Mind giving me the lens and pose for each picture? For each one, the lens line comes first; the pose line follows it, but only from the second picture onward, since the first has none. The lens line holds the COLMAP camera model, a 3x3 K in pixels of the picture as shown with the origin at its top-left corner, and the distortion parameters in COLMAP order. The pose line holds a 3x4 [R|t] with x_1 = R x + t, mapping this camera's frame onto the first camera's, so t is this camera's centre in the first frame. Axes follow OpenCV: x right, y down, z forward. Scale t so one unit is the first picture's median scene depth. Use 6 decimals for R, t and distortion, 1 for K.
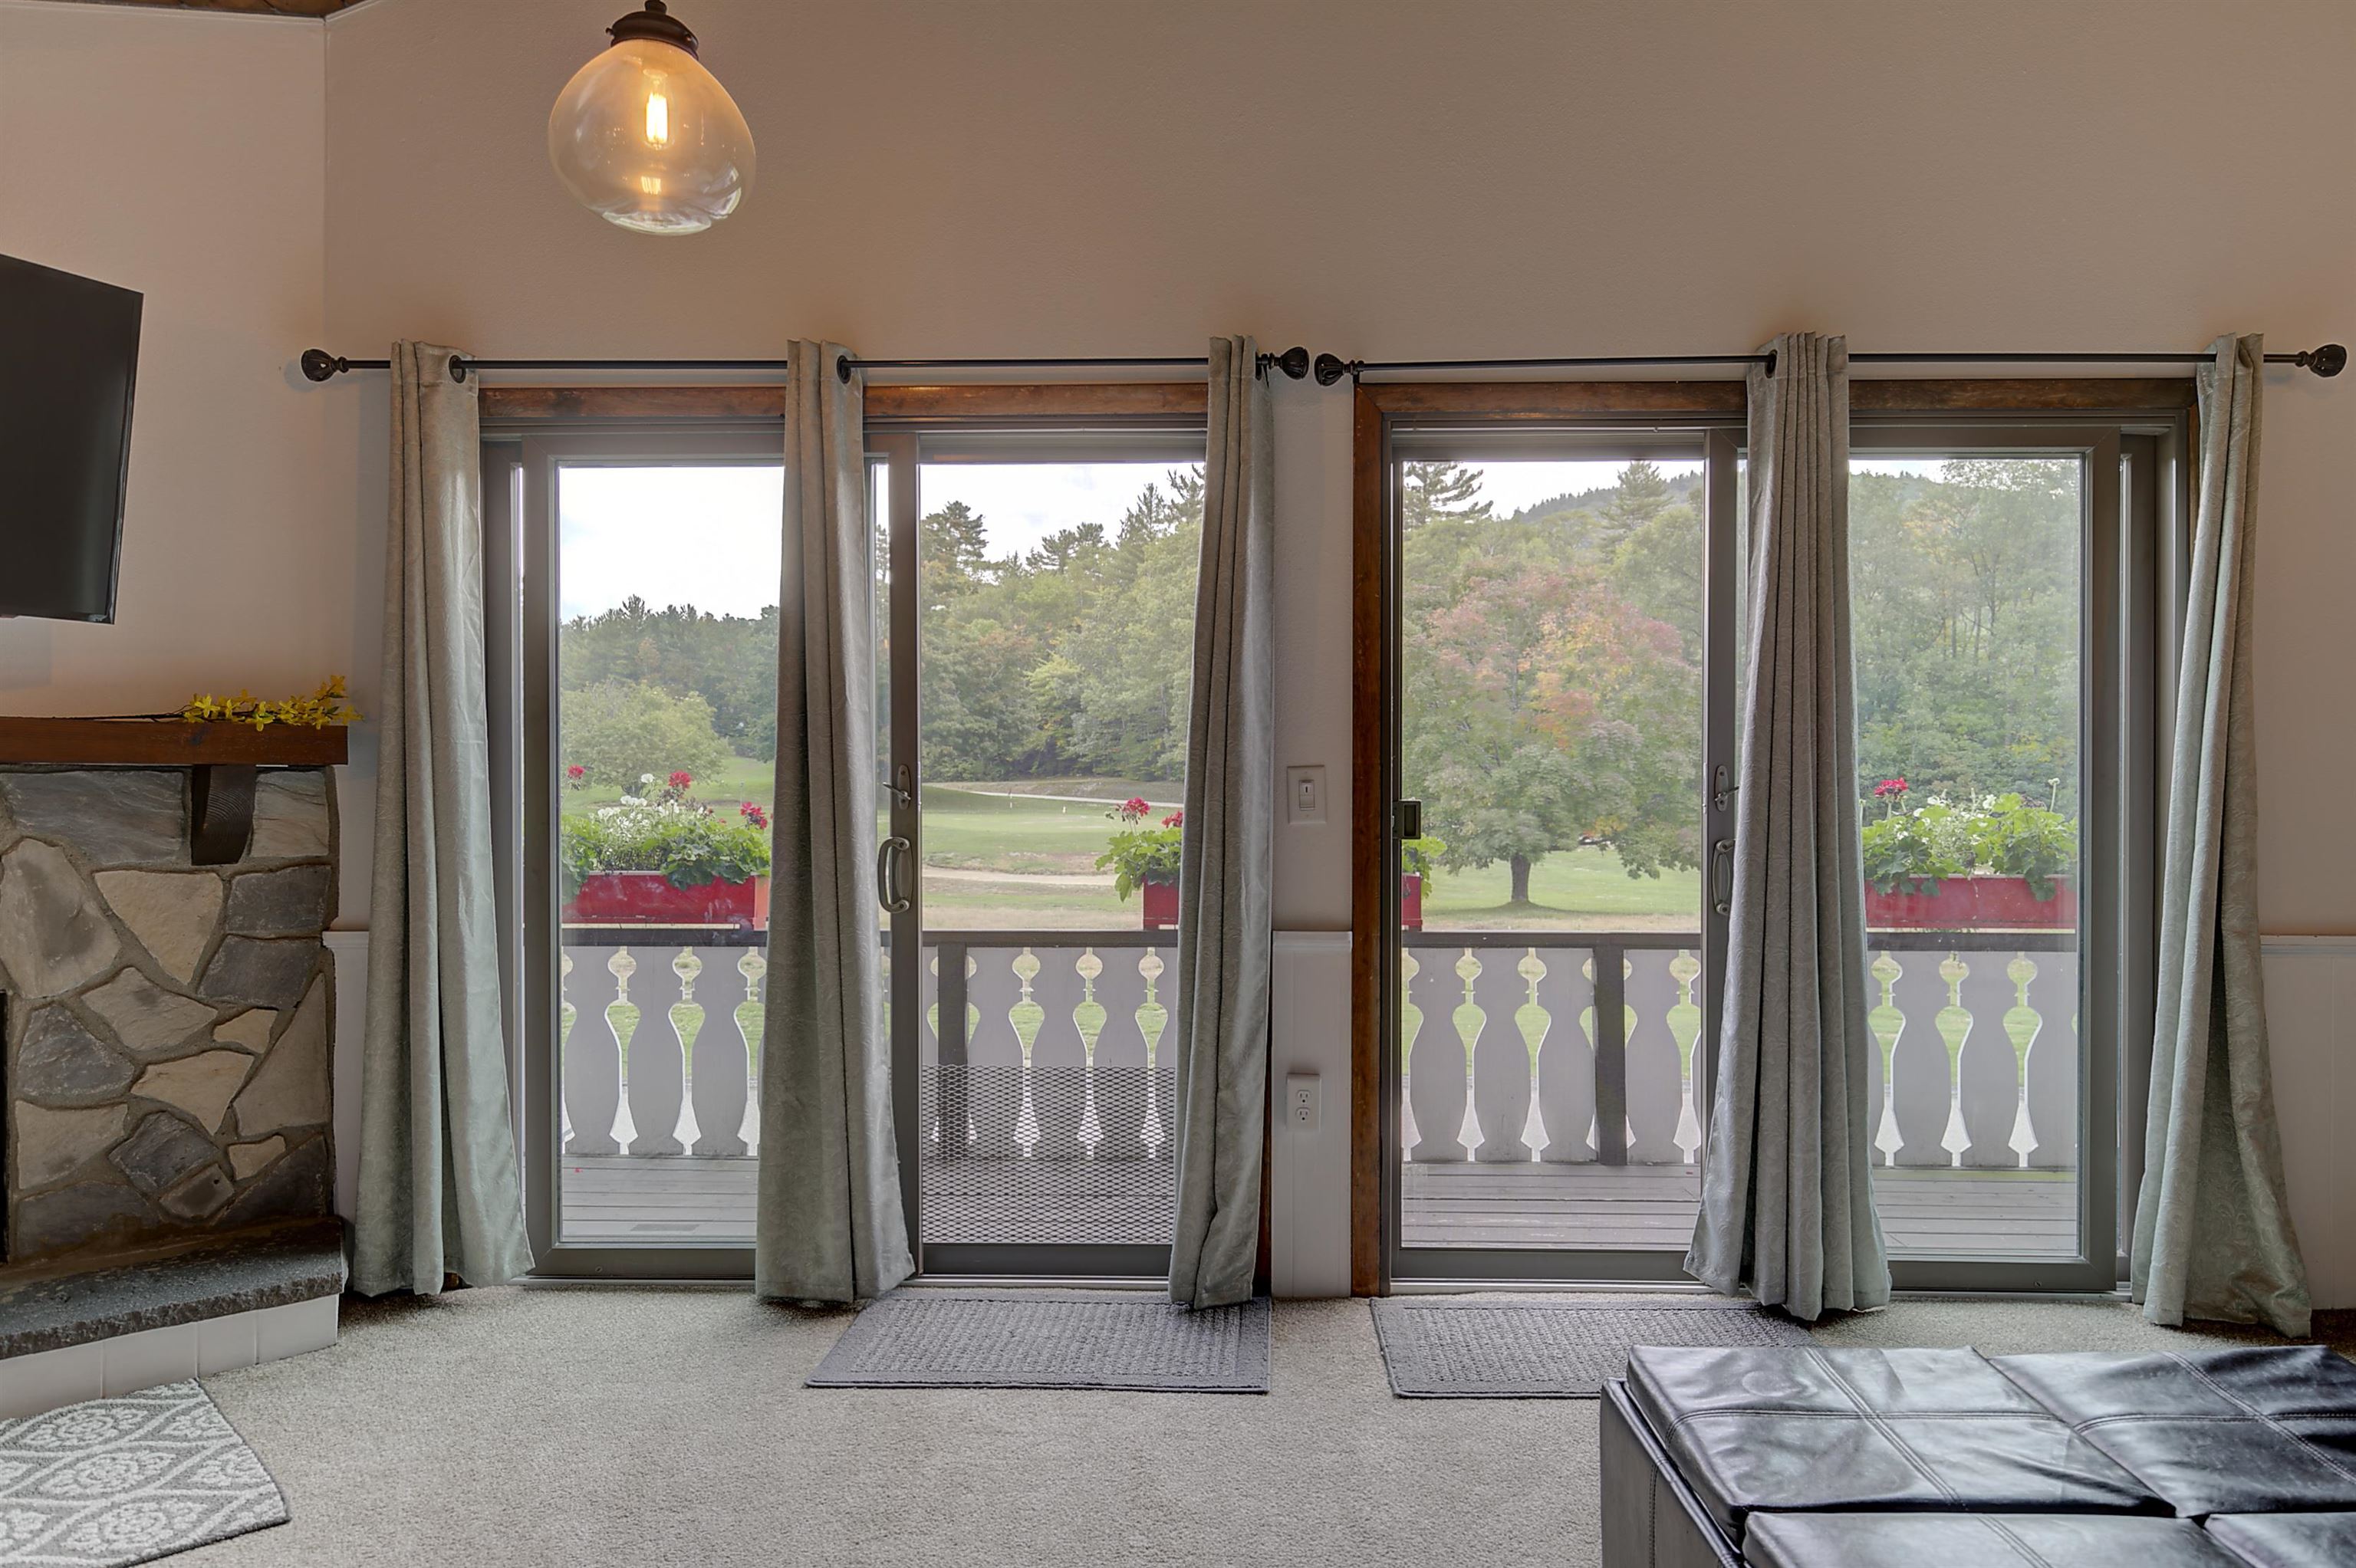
lens RADIAL K [[1540.3, 0, 1188.1], [0, 1540.3, 789.2], [0, 0, 1]] dist [0.025270, -0.023635]
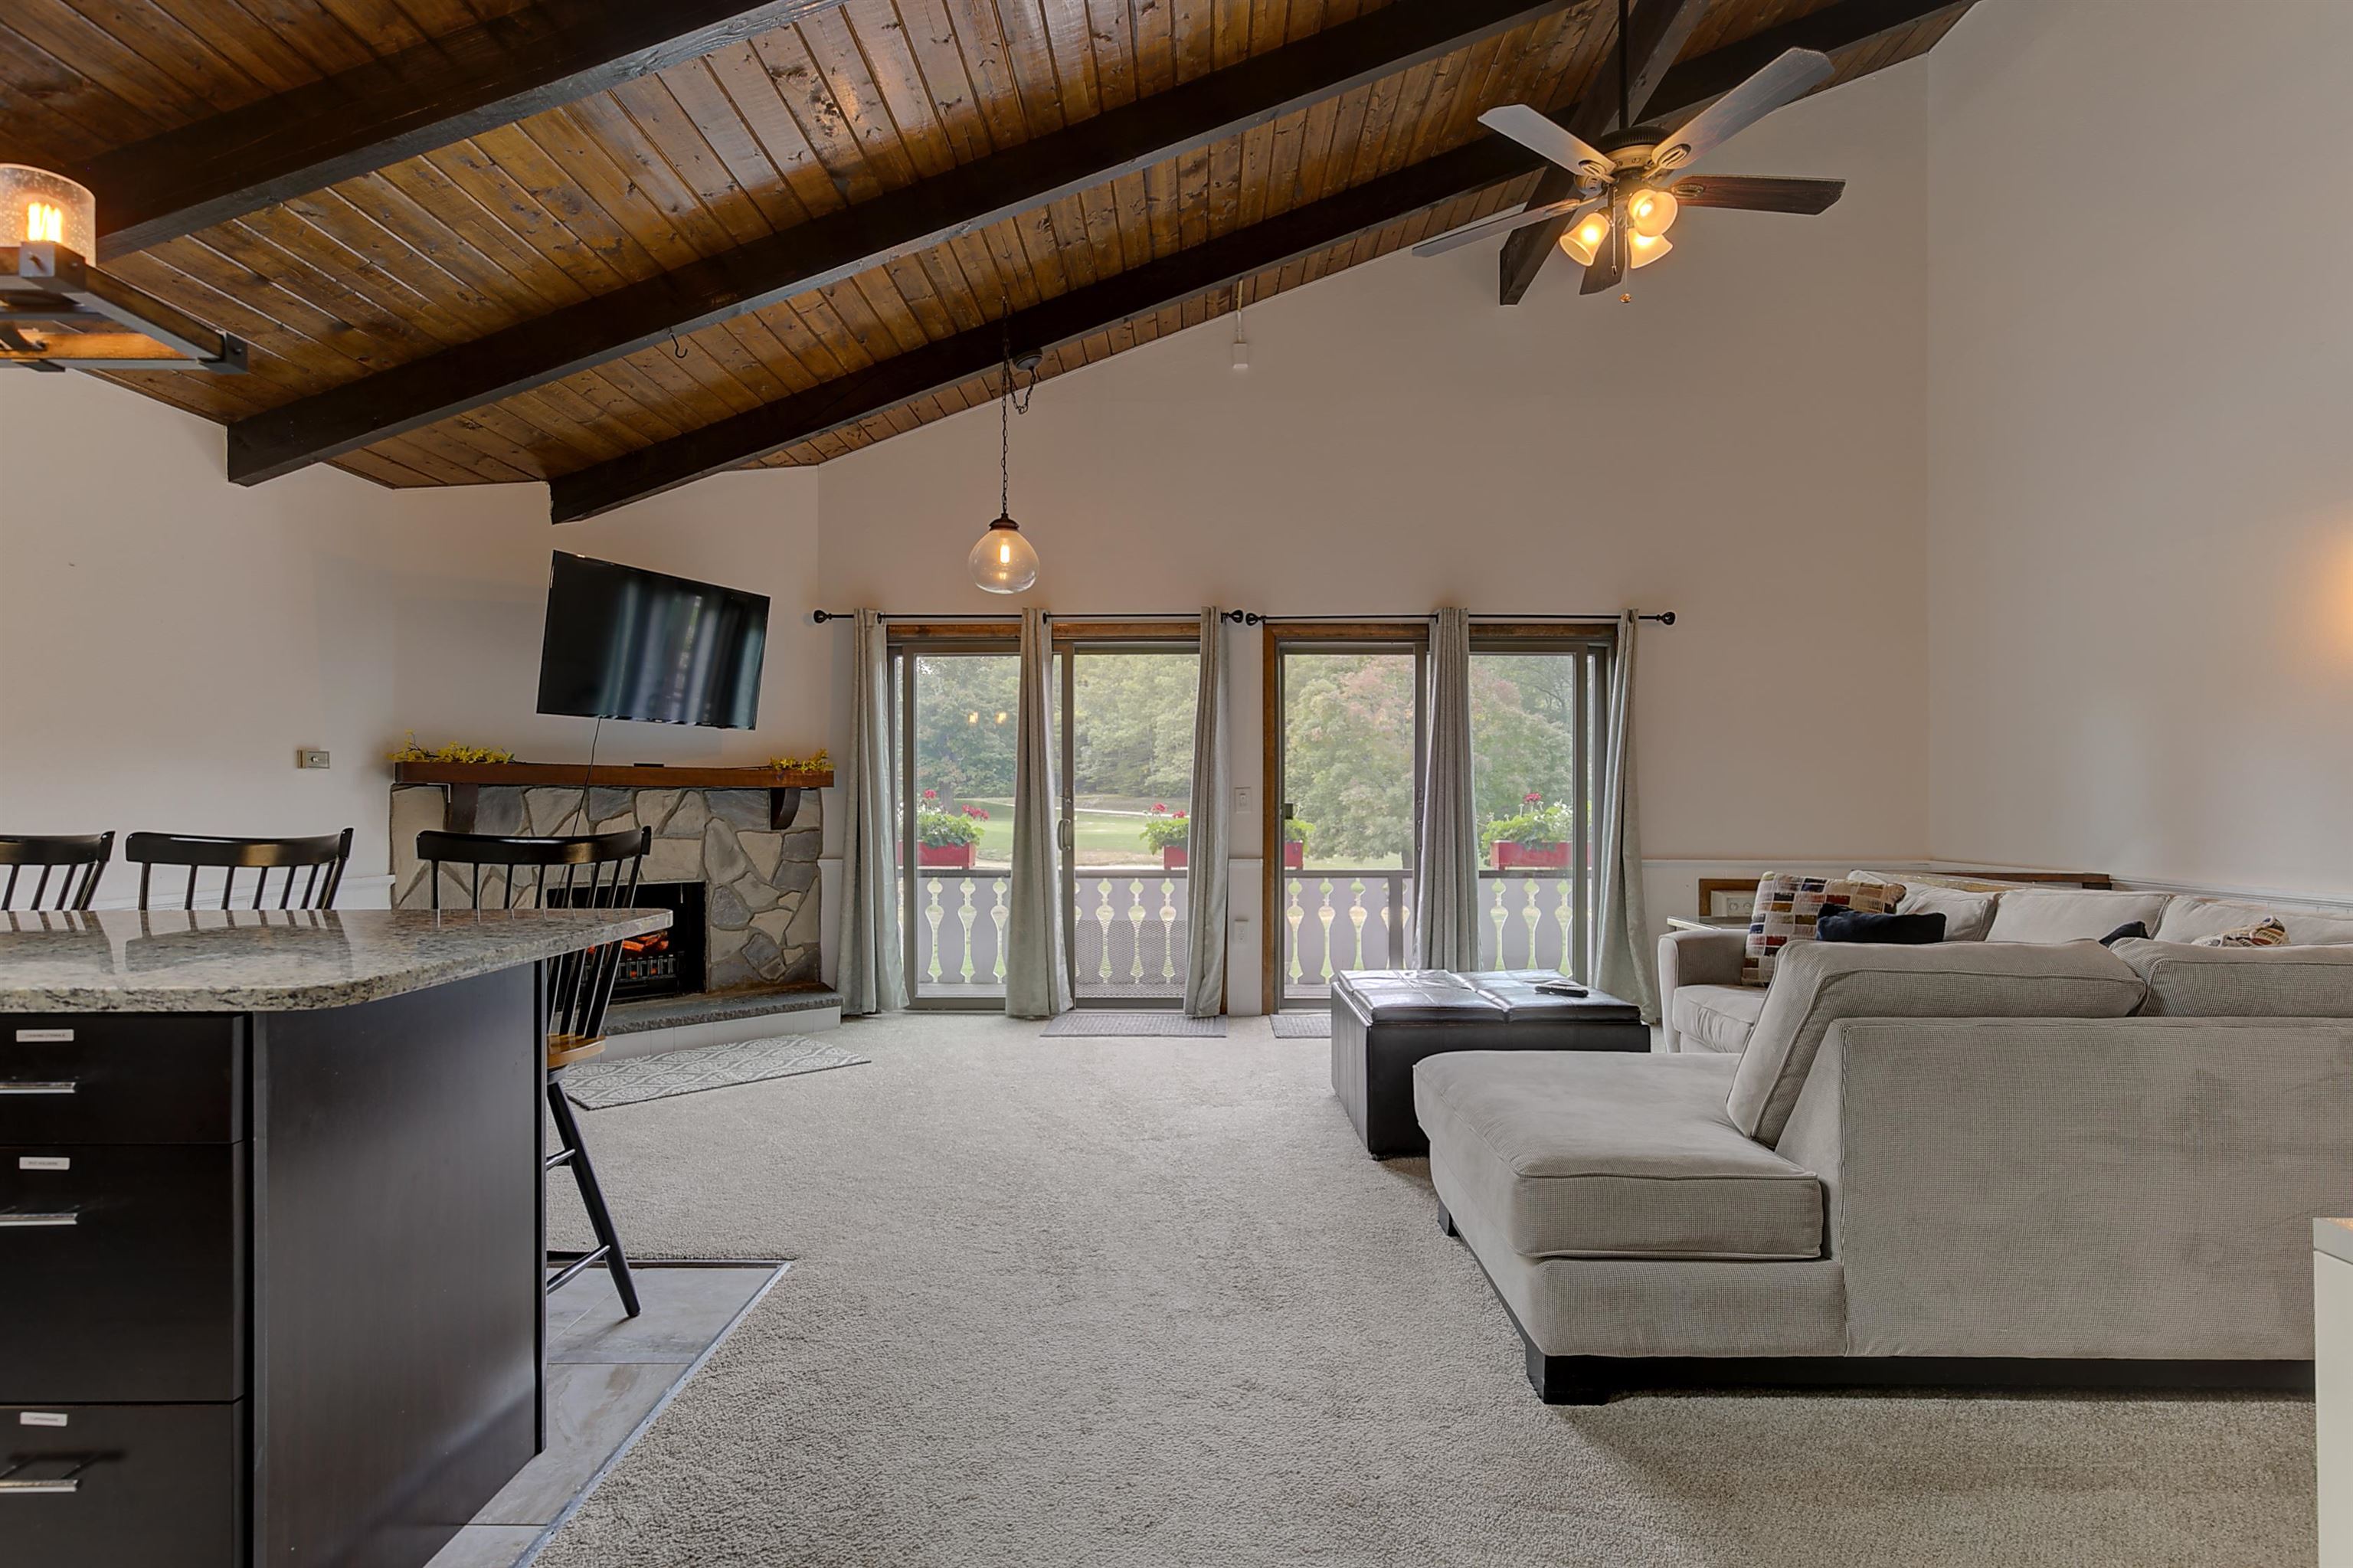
lens RADIAL K [[1203.6, 0, 1180.6], [0, 1203.6, 790.8], [0, 0, 1]] dist [0.005093, 0.001844]
pose [[0.999912, -0.000023, 0.013261, -0.041784], [0.000163, 0.999944, -0.010598, 0.008930], [-0.013260, 0.010599, 0.999856, -0.832244]]
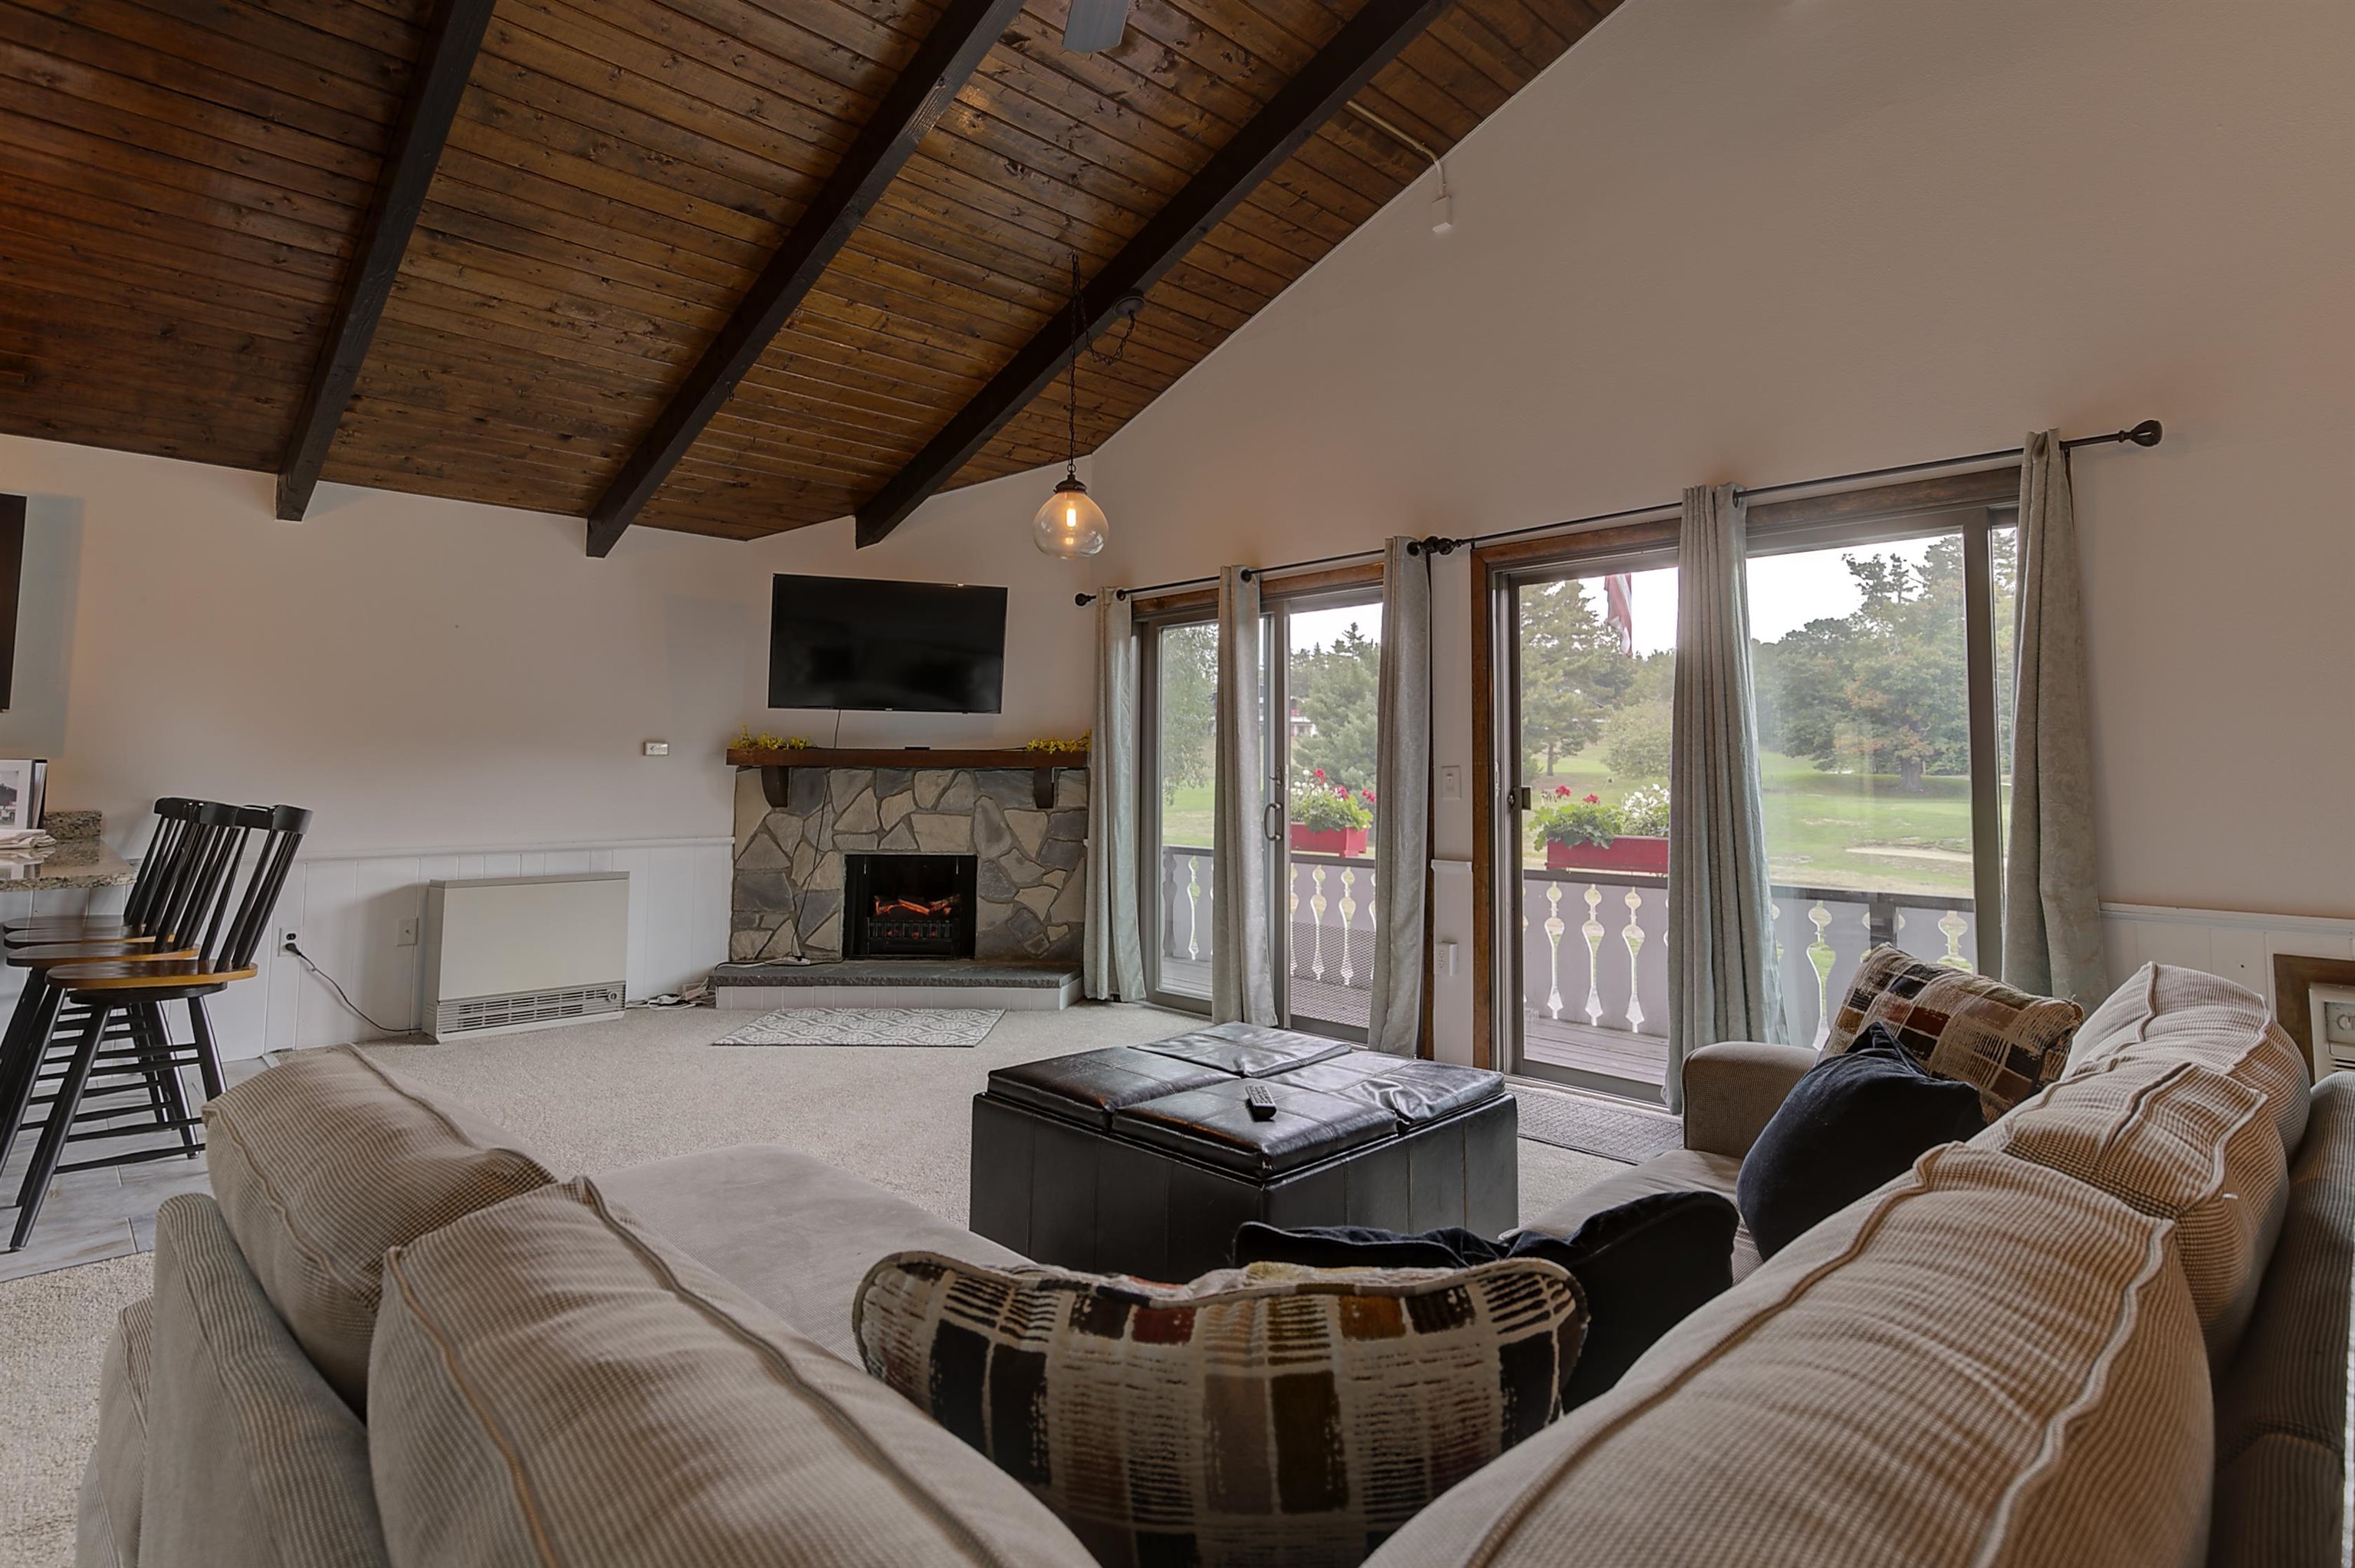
lens RADIAL K [[1173.8, 0, 1182.5], [0, 1173.8, 683.6], [0, 0, 1]] dist [0.001115, 0.000420]
pose [[0.719198, -0.051806, -0.692871, 0.814092], [-0.005241, 0.996783, -0.079970, -0.000718], [0.694786, 0.061146, 0.716613, -0.183721]]
